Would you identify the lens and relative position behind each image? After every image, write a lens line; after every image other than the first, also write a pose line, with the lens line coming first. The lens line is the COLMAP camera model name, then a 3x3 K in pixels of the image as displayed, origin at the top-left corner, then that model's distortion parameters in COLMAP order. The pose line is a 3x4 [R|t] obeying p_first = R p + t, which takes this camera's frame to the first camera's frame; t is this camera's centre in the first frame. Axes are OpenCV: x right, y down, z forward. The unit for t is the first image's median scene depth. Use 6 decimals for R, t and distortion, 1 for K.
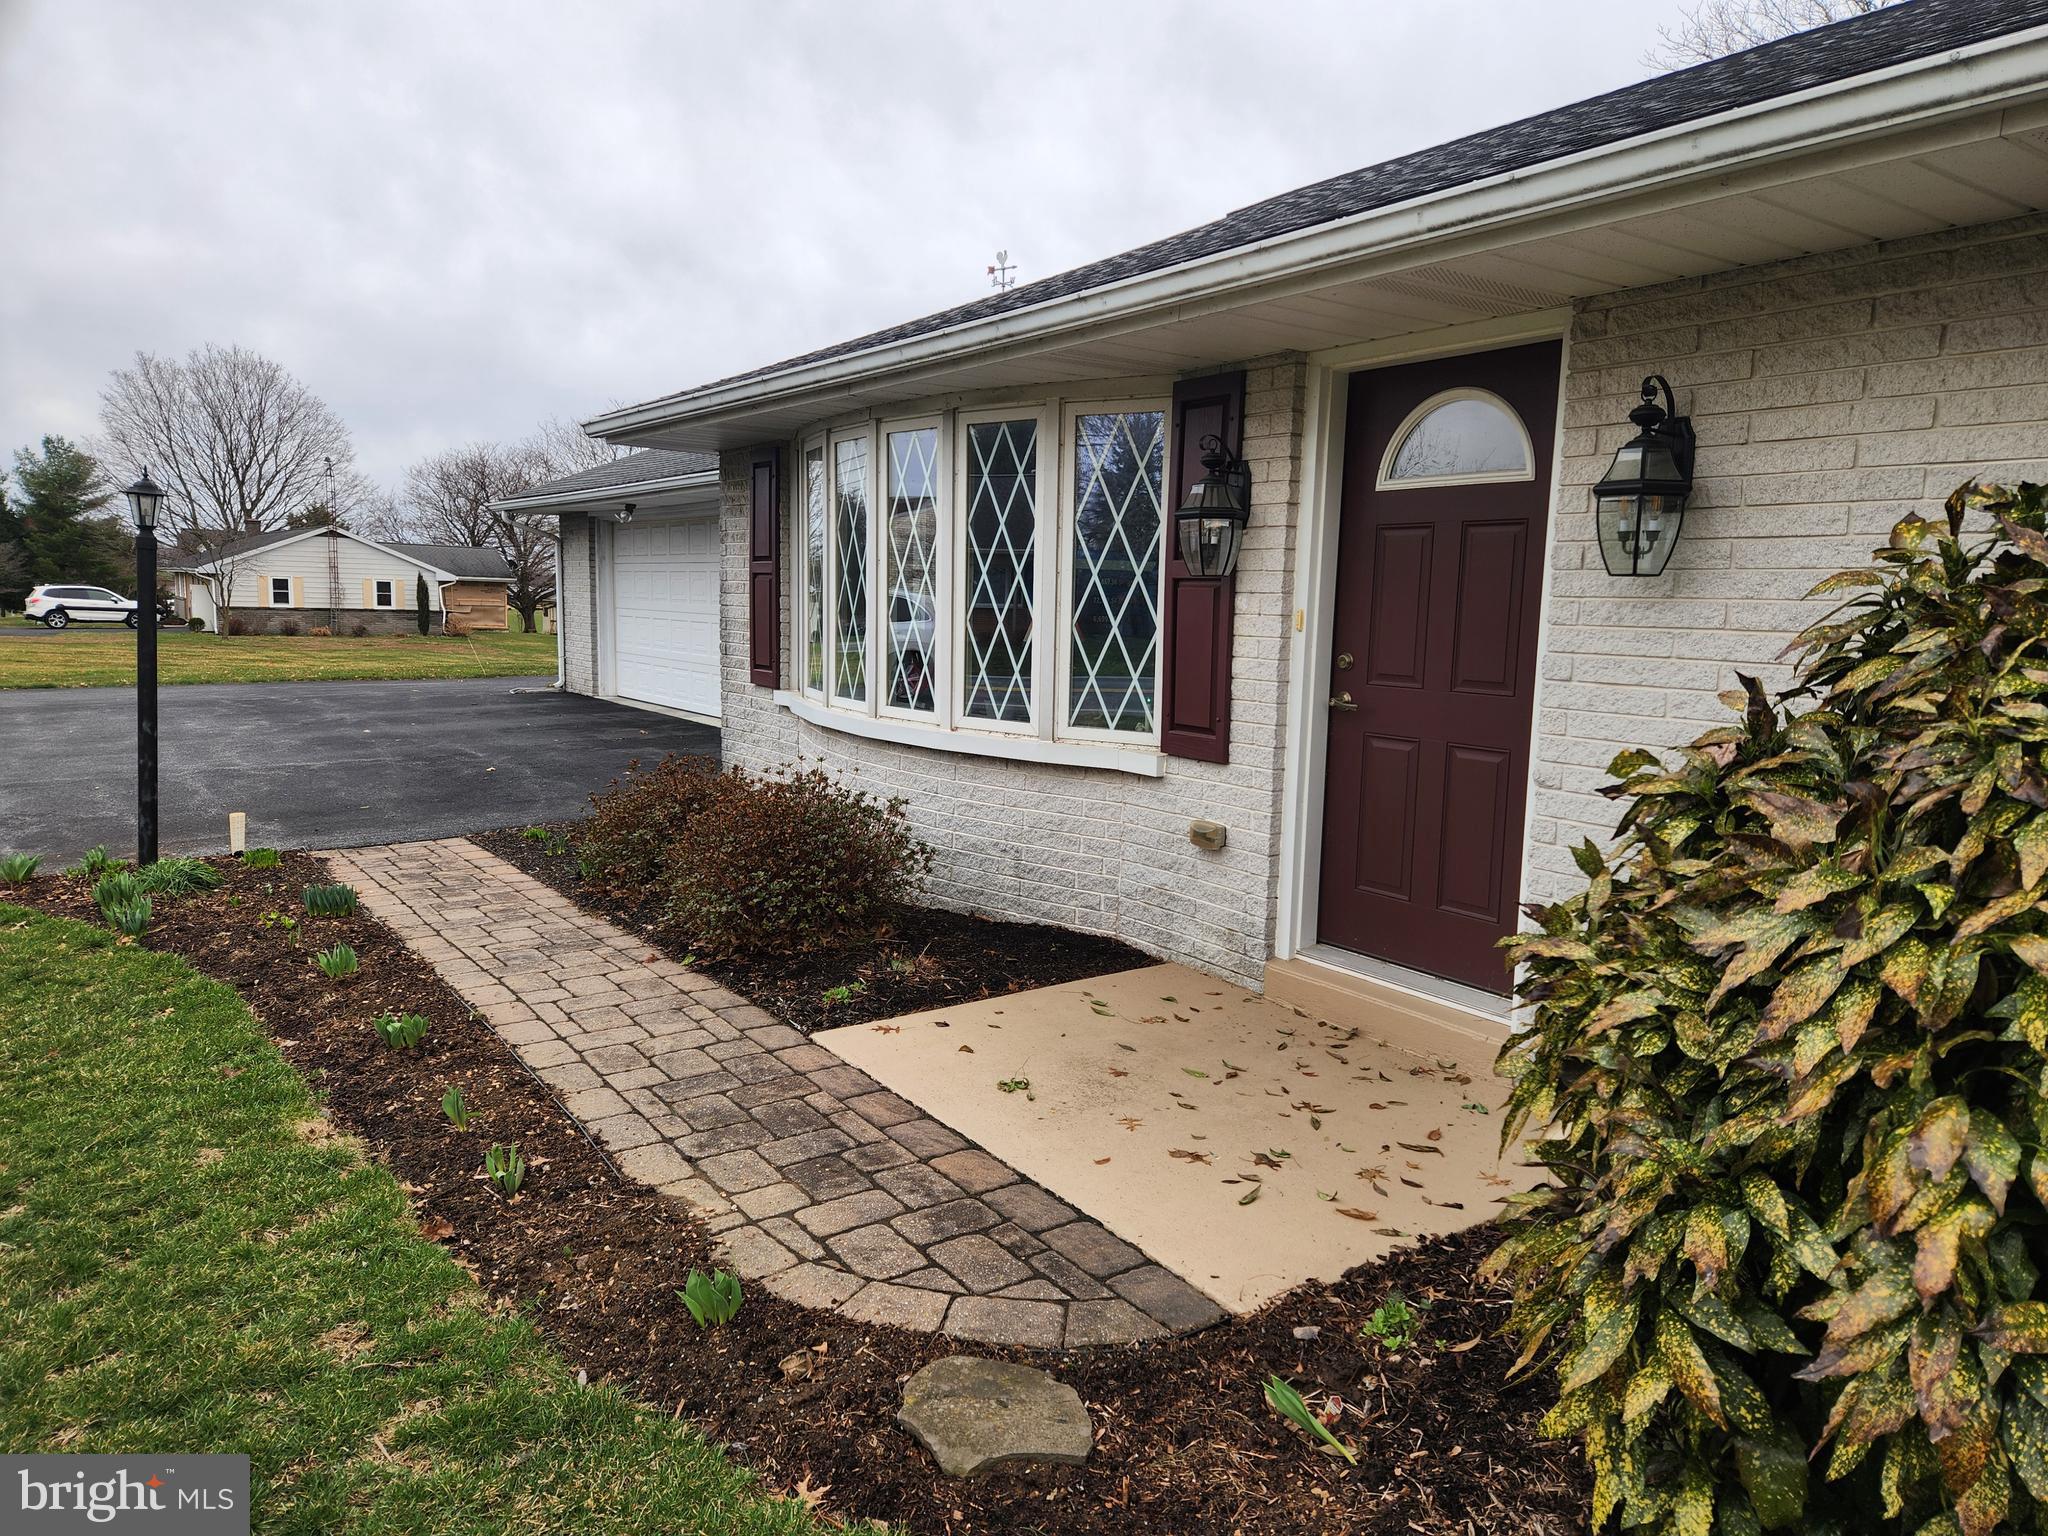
lens RADIAL K [[1365.2, 0, 1058.9], [0, 1365.2, 766.2], [0, 0, 1]] dist [0.072241, -0.063732]
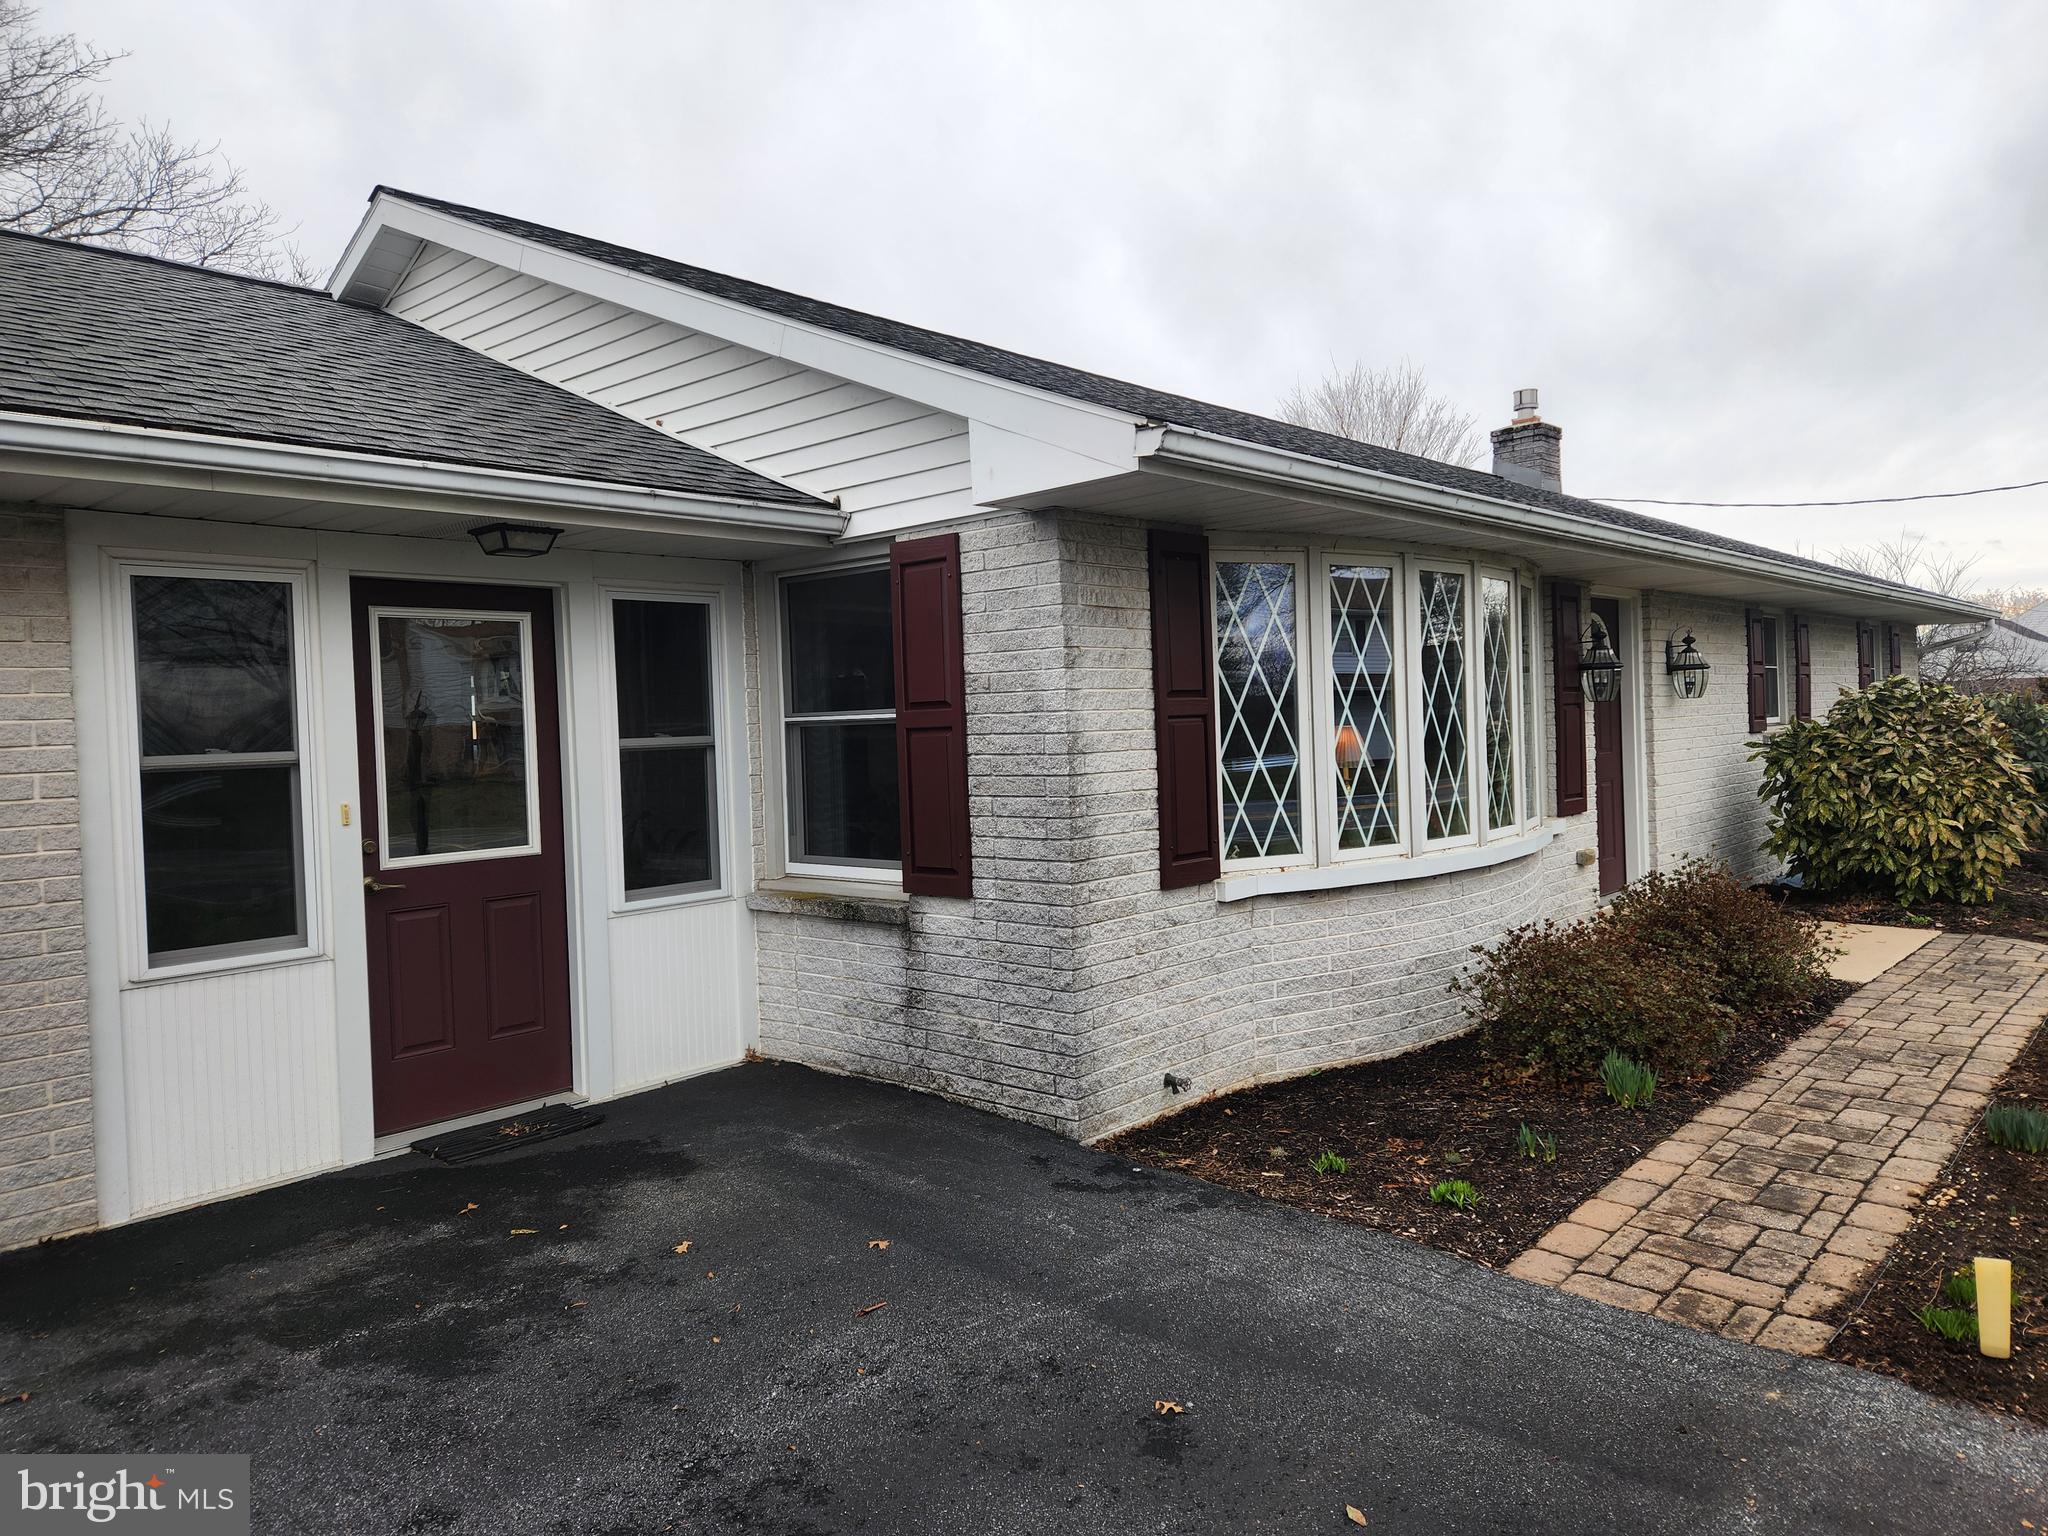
lens RADIAL K [[1365.2, 0, 1062.2], [0, 1365.2, 771.8], [0, 0, 1]] dist [0.072241, -0.063732]
pose [[-0.222367, -0.050641, 0.973647, -0.409537], [0.150967, 0.984817, 0.085701, -0.087071], [-0.963204, 0.166046, -0.211345, 0.582152]]
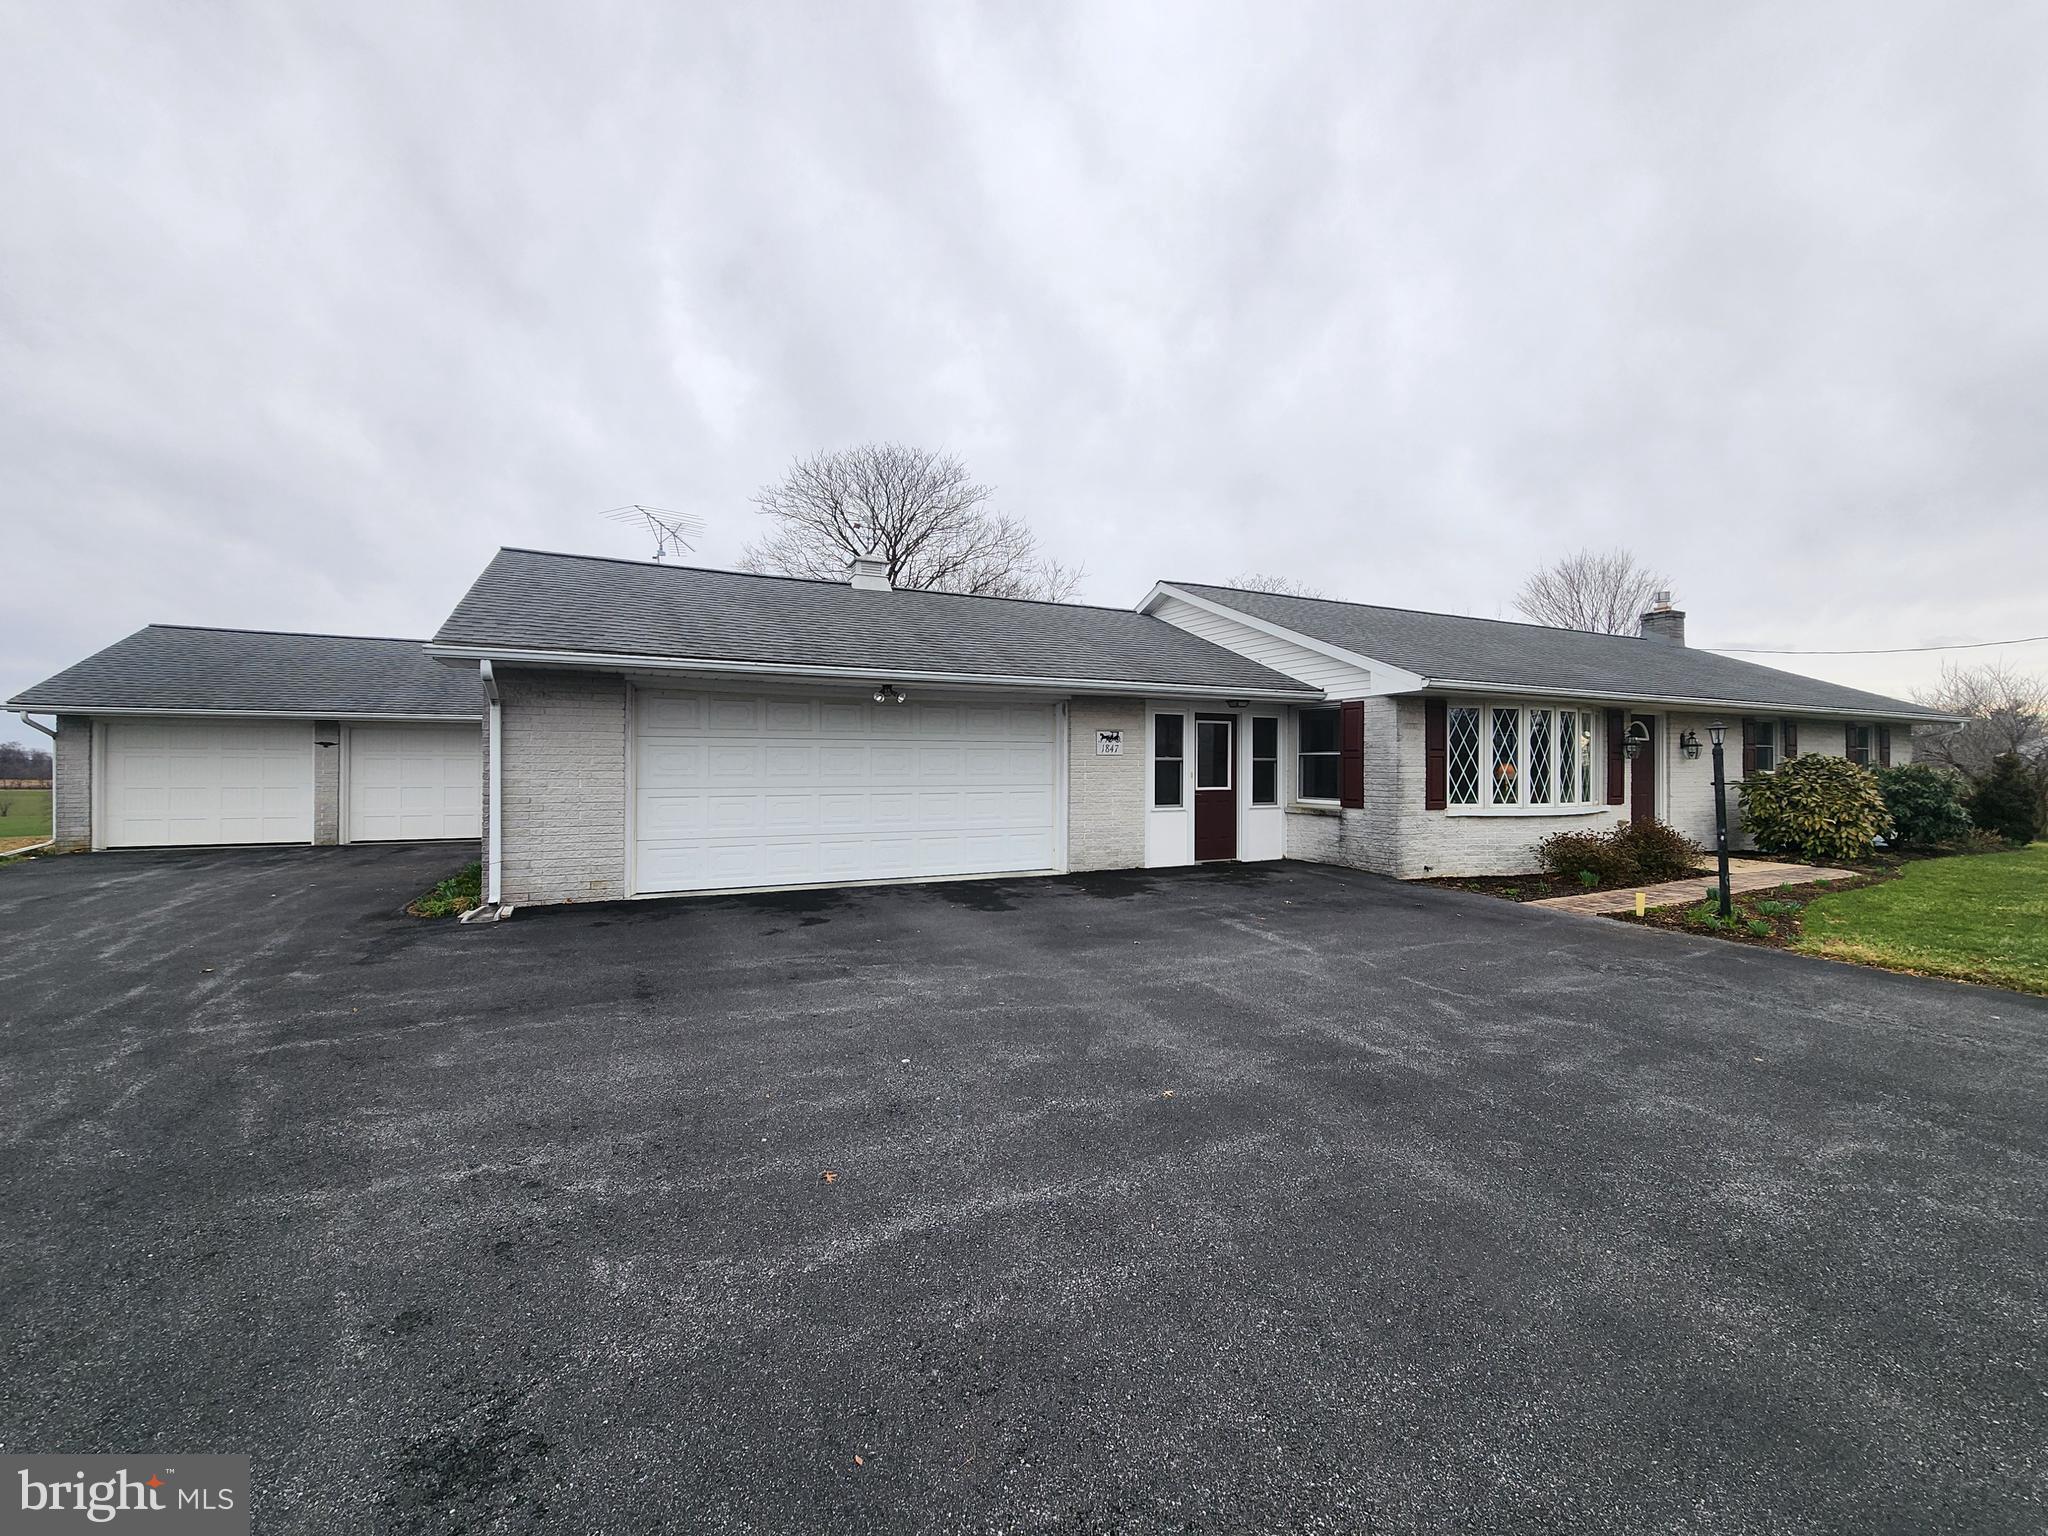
lens RADIAL K [[831.2, 0, 1018.3], [0, 831.2, 768.4], [0, 0, 1]] dist [-0.003479, 0.000754]
pose [[0.175961, -0.027891, 0.984002, -0.778228], [0.122624, 0.992434, 0.006202, -0.102332], [-0.976730, 0.119571, 0.178050, 0.682867]]
